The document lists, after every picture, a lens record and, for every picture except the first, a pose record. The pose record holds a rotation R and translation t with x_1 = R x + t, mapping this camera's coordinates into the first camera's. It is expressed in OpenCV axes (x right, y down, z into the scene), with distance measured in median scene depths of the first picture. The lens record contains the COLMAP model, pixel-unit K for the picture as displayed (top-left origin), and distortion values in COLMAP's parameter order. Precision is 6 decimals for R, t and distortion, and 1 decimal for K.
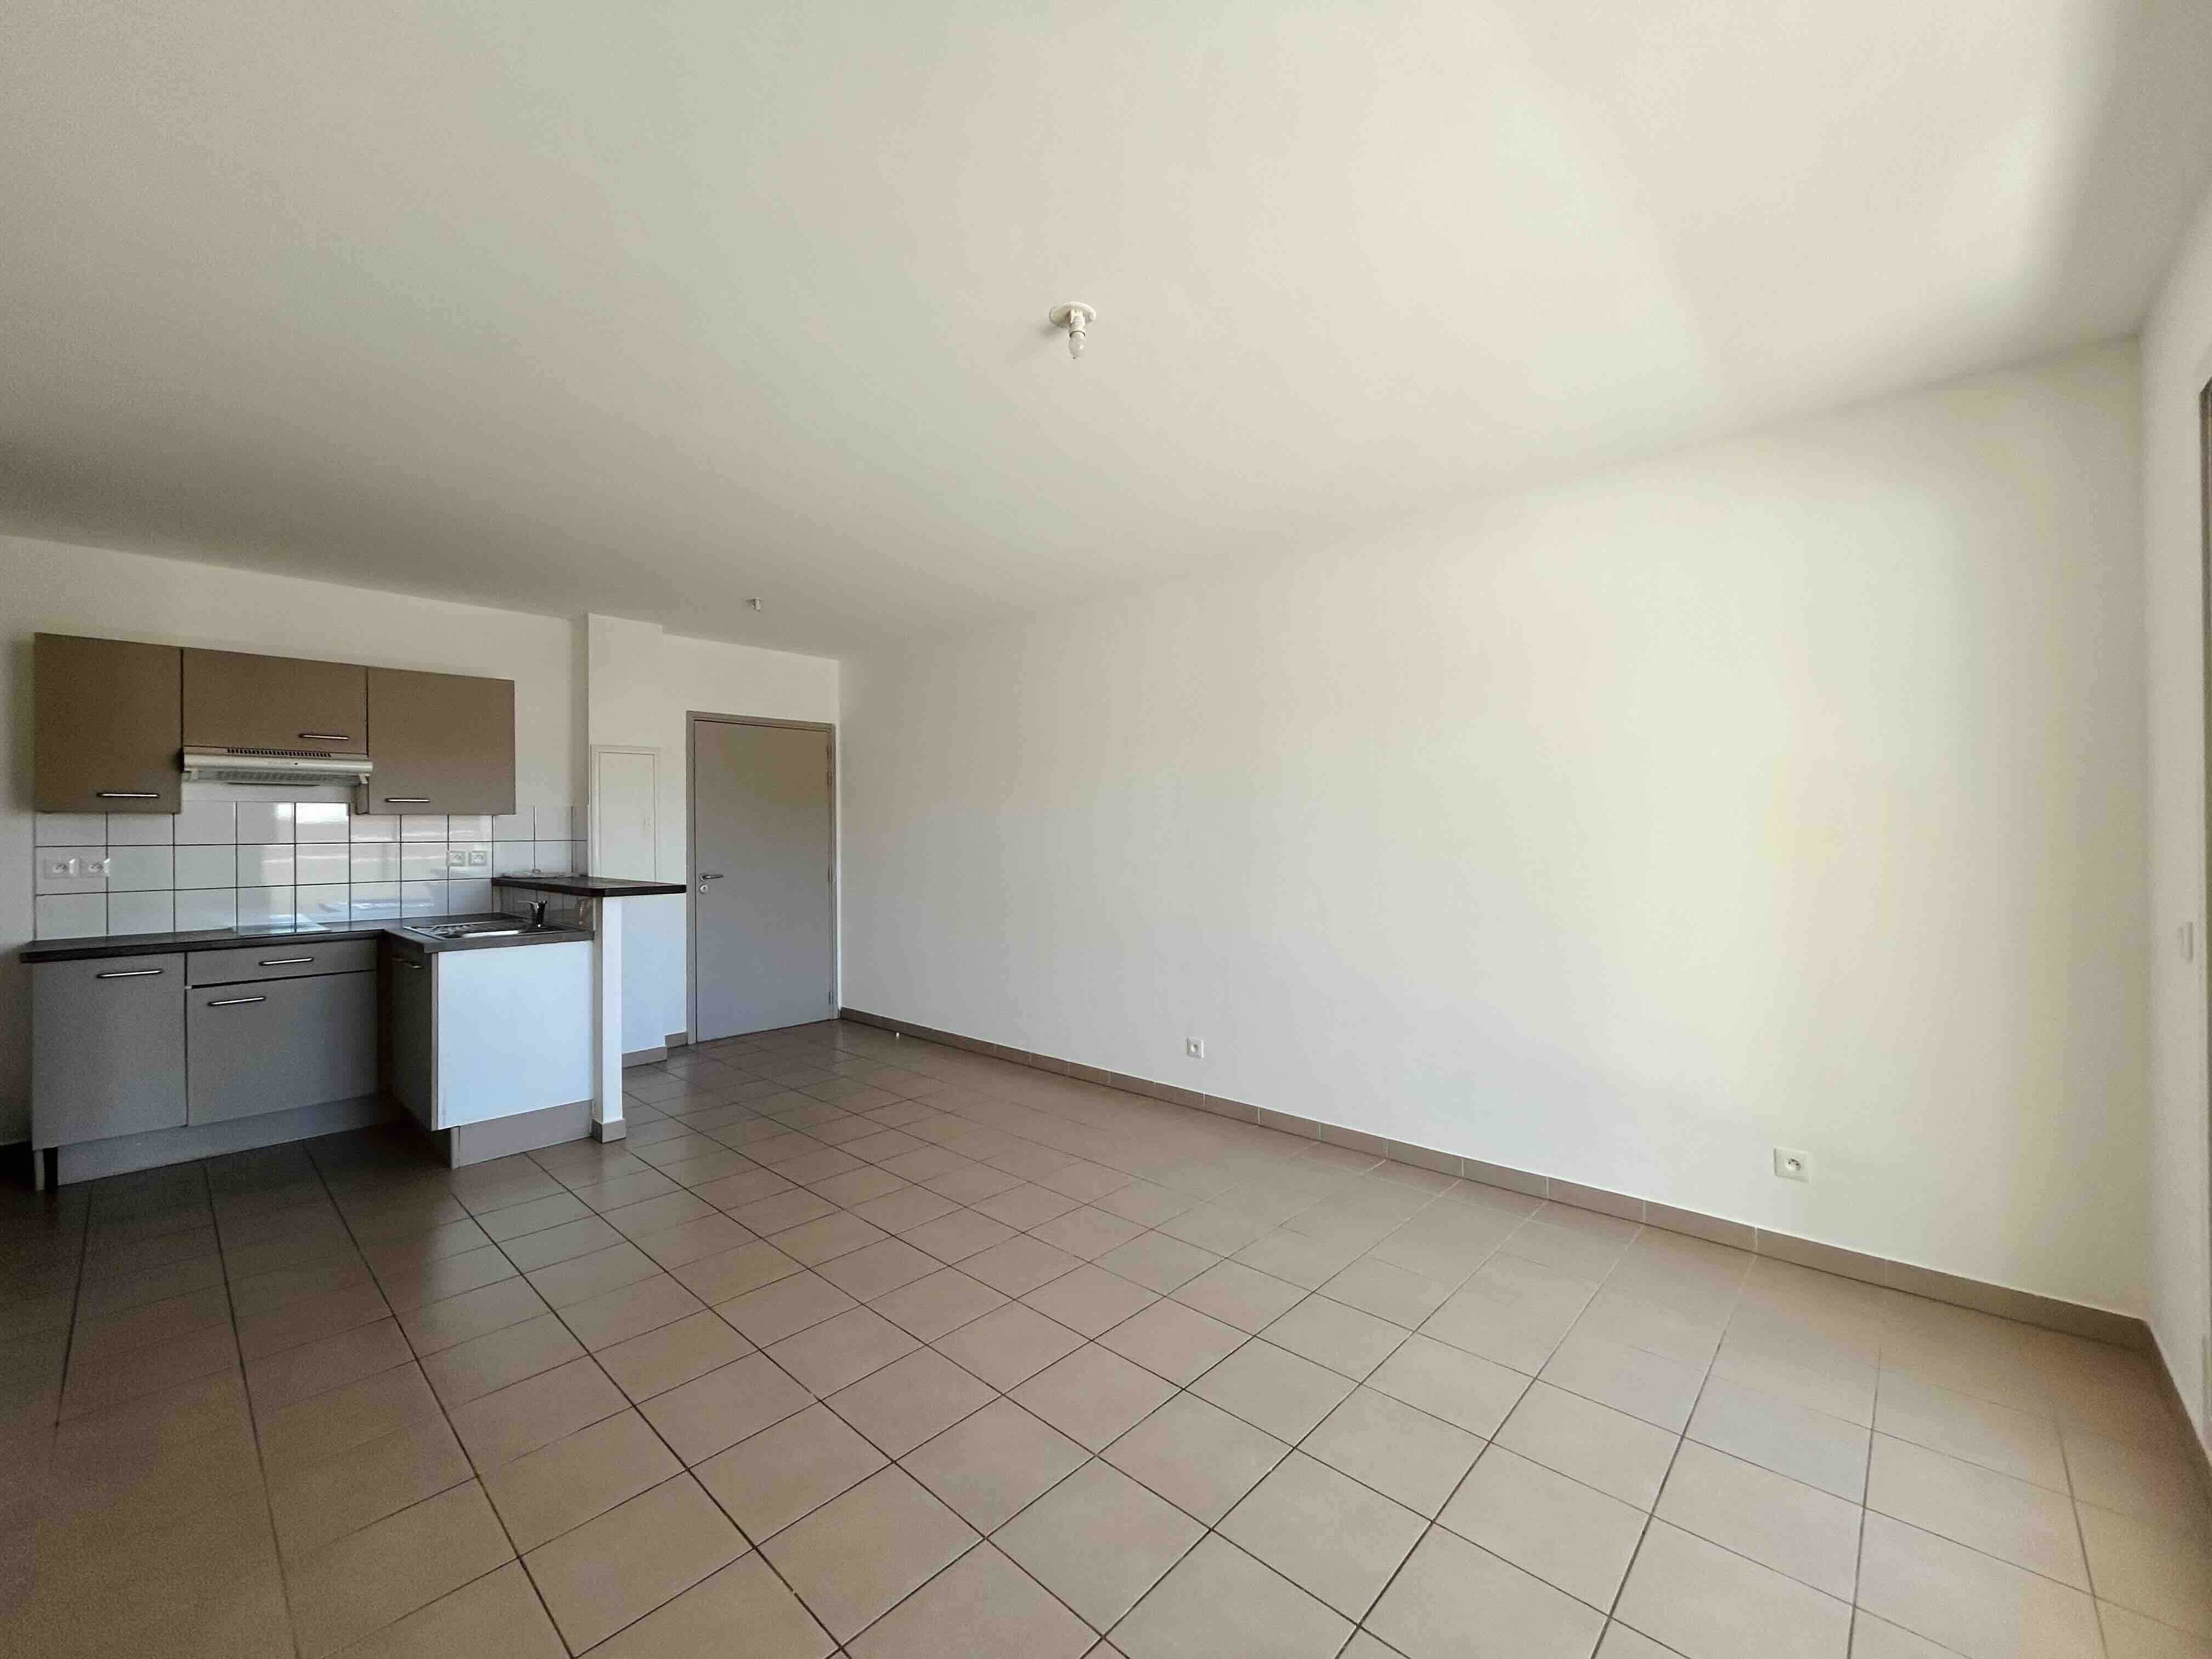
lens RADIAL K [[891.9, 0, 1108.4], [0, 891.9, 833.9], [0, 0, 1]] dist [-0.002425, -0.000711]
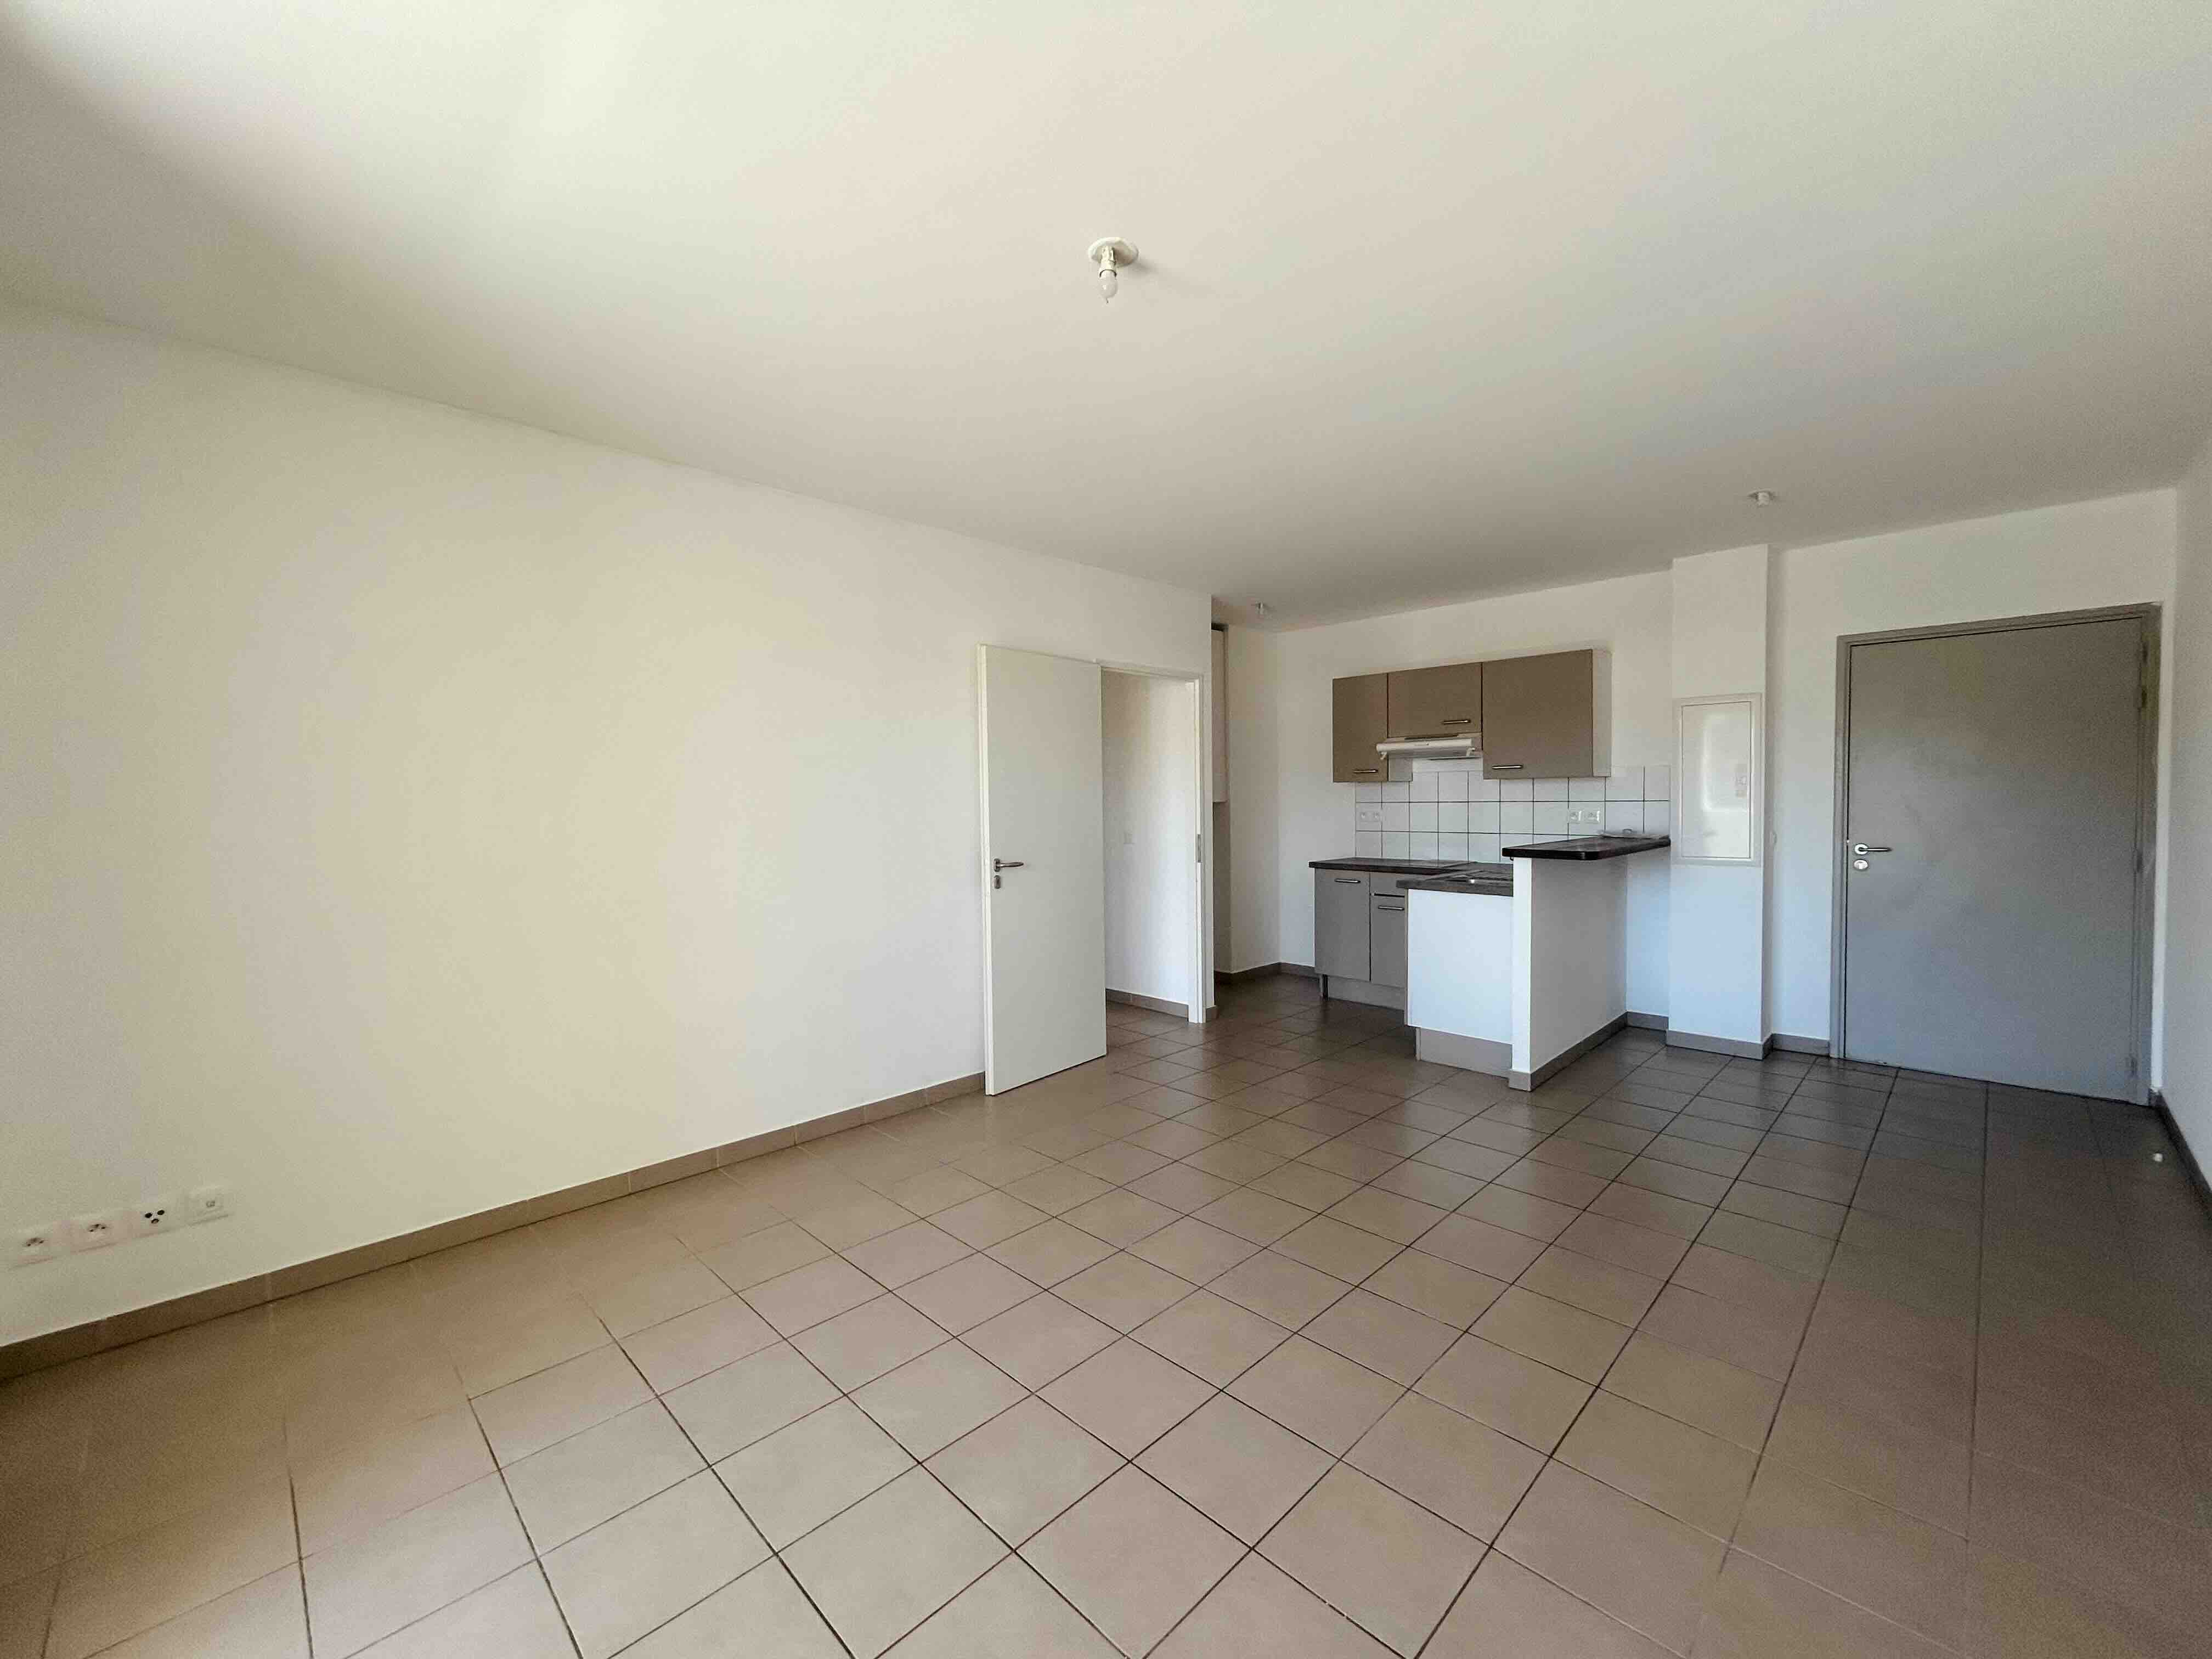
lens RADIAL K [[891.9, 0, 1100.2], [0, 891.9, 822.1], [0, 0, 1]] dist [-0.002425, -0.000711]
pose [[-0.040567, 0.033981, -0.998599, 0.477055], [0.008429, 0.999398, 0.033666, -0.008687], [0.999141, -0.007051, -0.040829, 0.525913]]
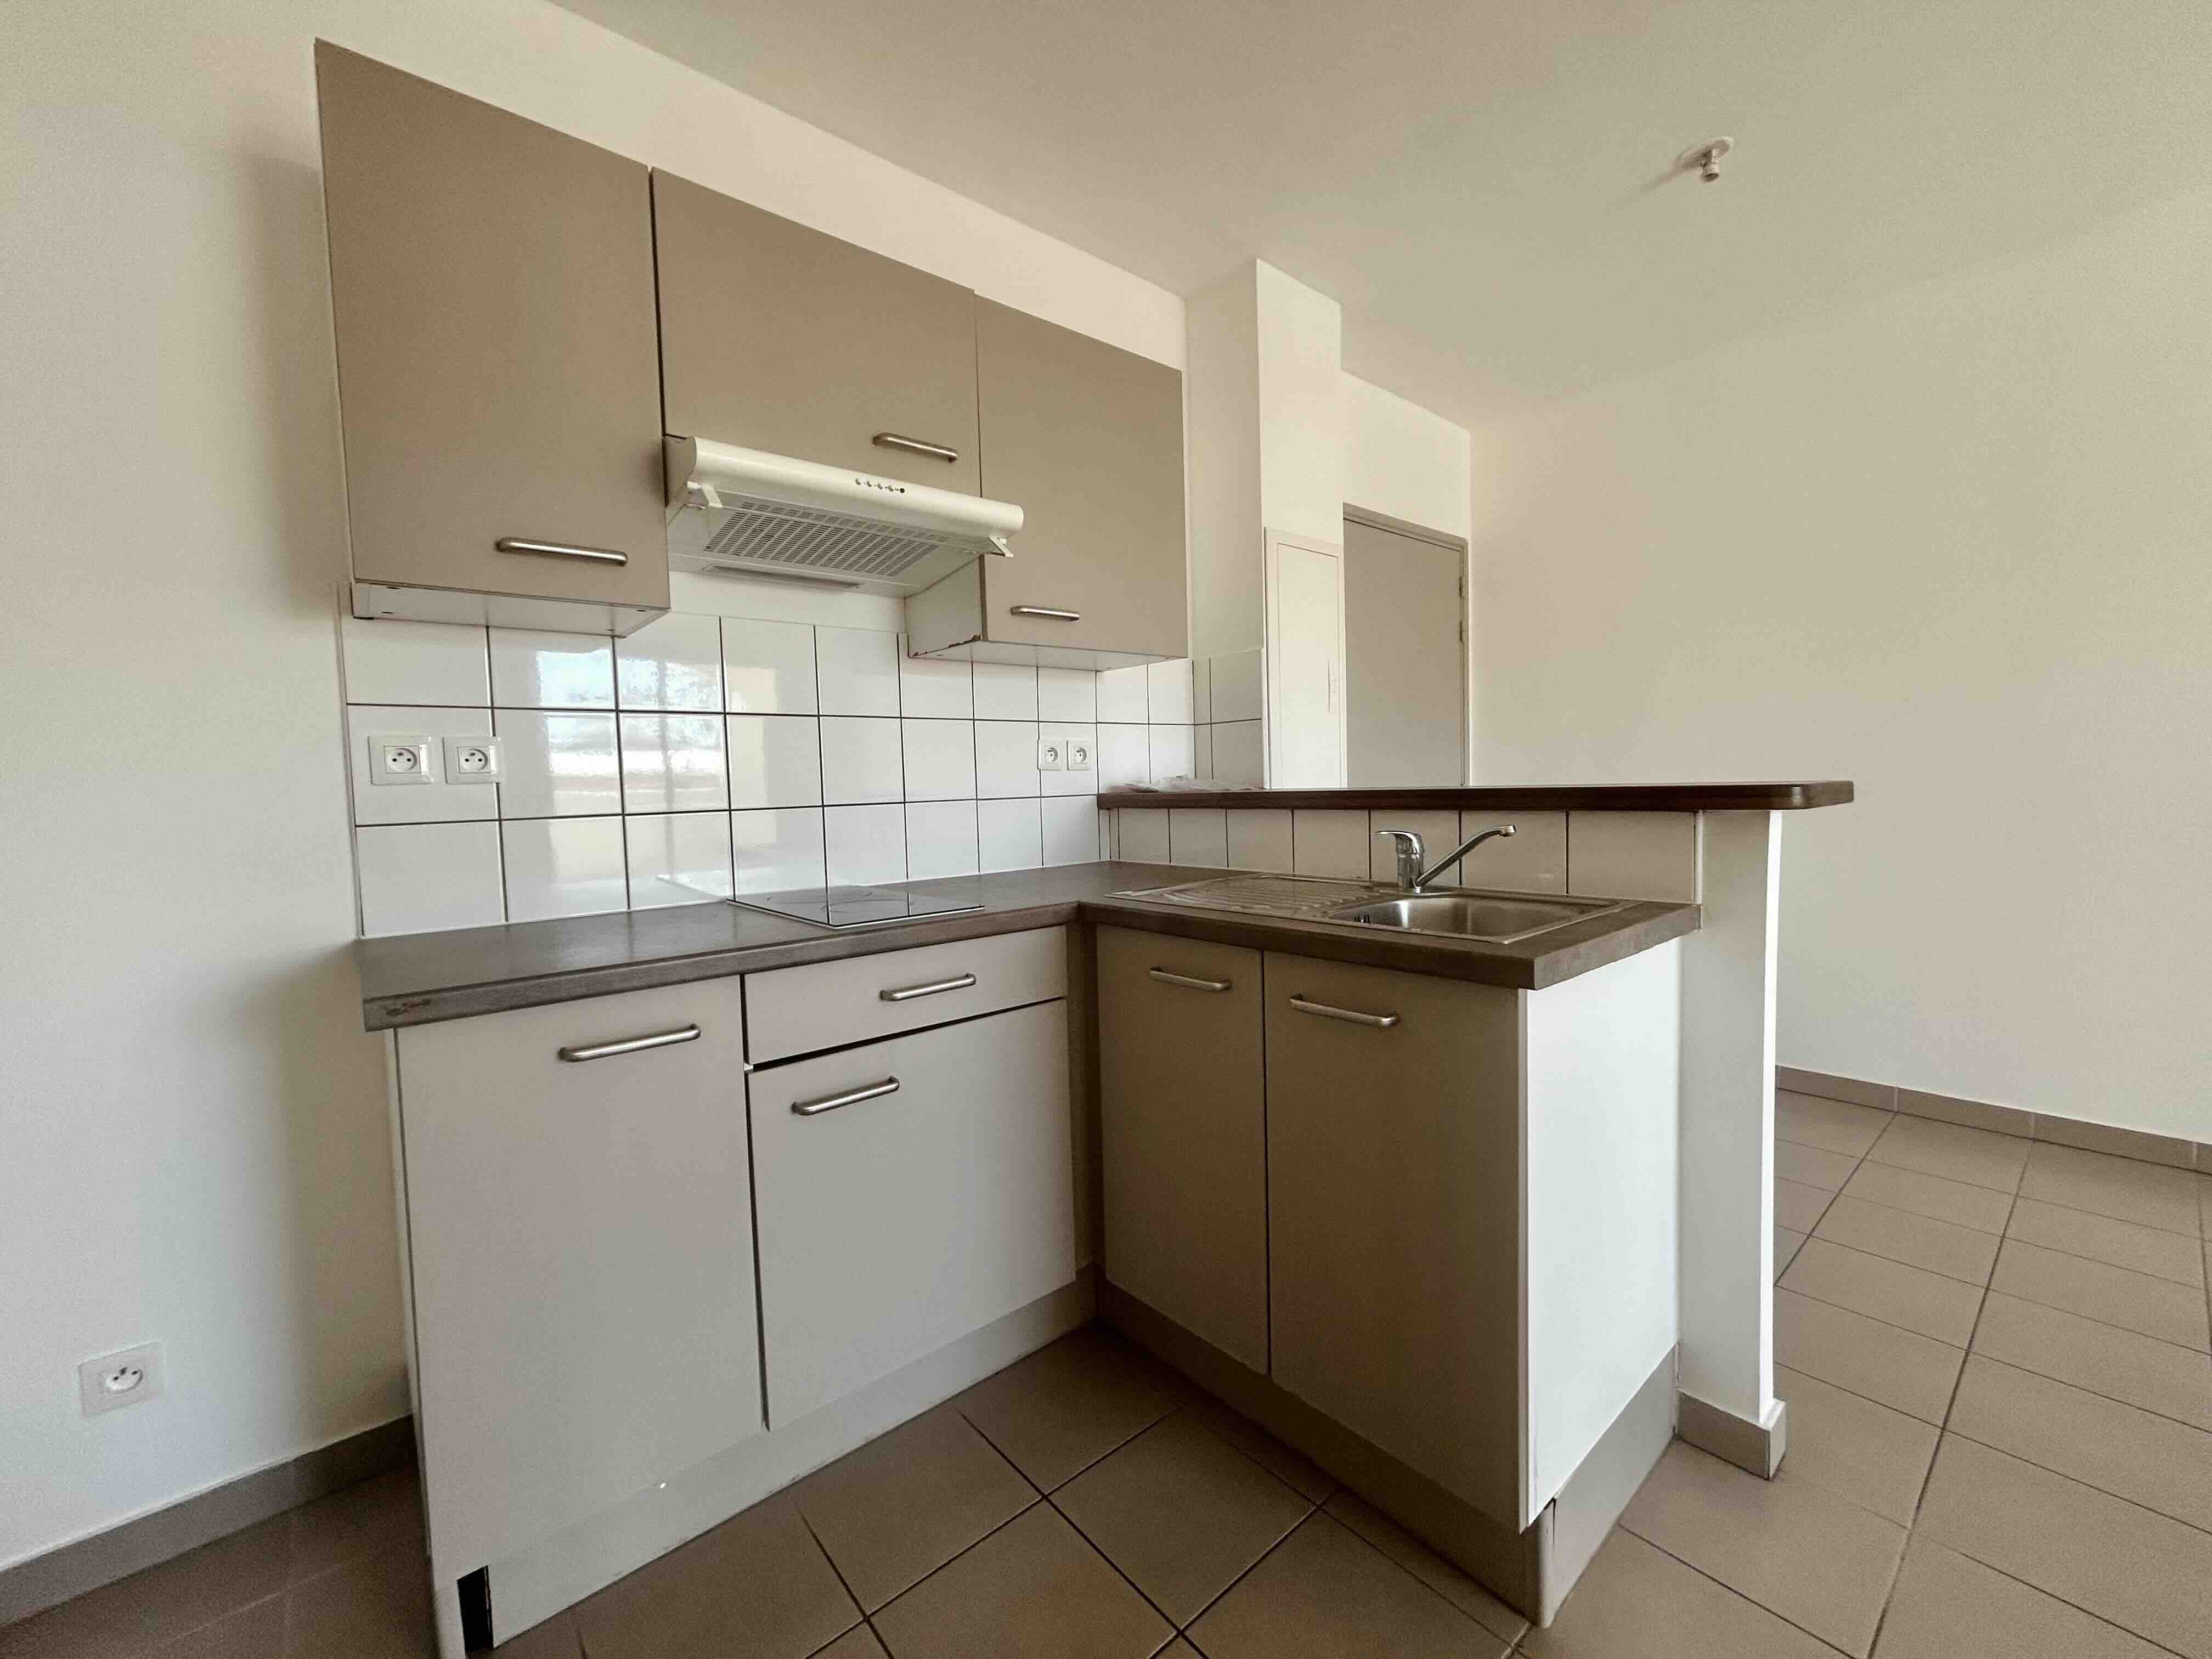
lens RADIAL K [[891.9, 0, 1101.6], [0, 891.9, 831.5], [0, 0, 1]] dist [-0.002425, -0.000711]
pose [[0.991738, -0.017820, -0.127037, -0.751592], [0.024738, 0.998283, 0.053090, 0.052739], [0.125873, -0.055794, 0.990476, 0.588065]]
